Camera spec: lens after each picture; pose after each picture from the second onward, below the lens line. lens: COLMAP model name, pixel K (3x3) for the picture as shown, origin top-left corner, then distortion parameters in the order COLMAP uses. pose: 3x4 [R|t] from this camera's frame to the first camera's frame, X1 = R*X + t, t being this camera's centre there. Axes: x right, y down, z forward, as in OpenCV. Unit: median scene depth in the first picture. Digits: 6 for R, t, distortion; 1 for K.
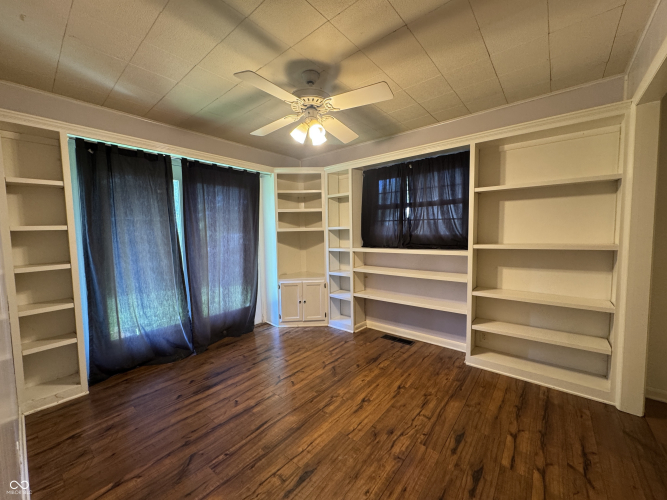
lens RADIAL K [[267.8, 0, 333.5], [0, 267.8, 250.0], [0, 0, 1]] dist [-0.003301, 0.000087]
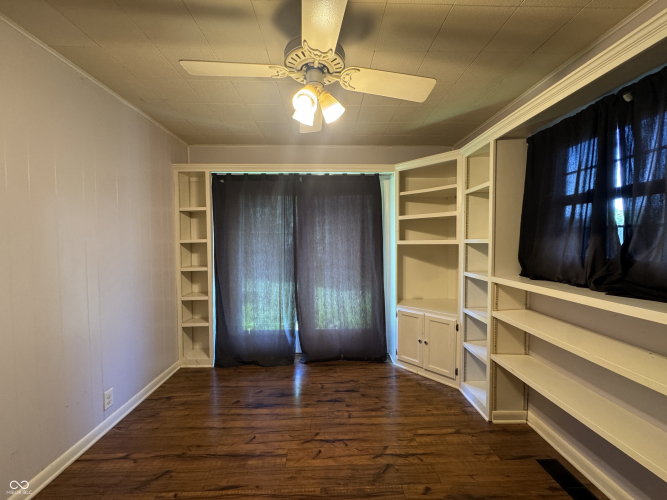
lens RADIAL K [[267.8, 0, 333.5], [0, 267.8, 250.0], [0, 0, 1]] dist [-0.003301, 0.000087]
pose [[0.657055, 0.040993, -0.752728, 0.349005], [-0.054671, 0.998482, 0.006655, -0.062361], [0.751858, 0.036779, 0.658298, 0.445992]]
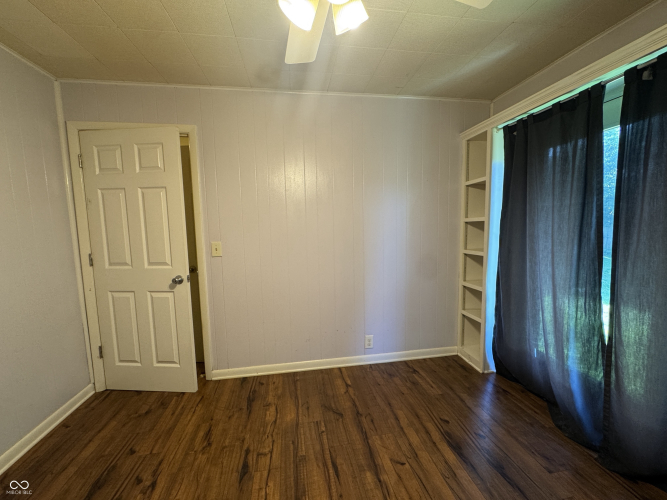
lens RADIAL K [[267.8, 0, 333.5], [0, 267.8, 250.0], [0, 0, 1]] dist [-0.003301, 0.000087]
pose [[-0.663723, 0.101857, -0.741011, 0.181859], [-0.016789, 0.988406, 0.150901, -0.086589], [0.747790, 0.112598, -0.654318, 0.964410]]
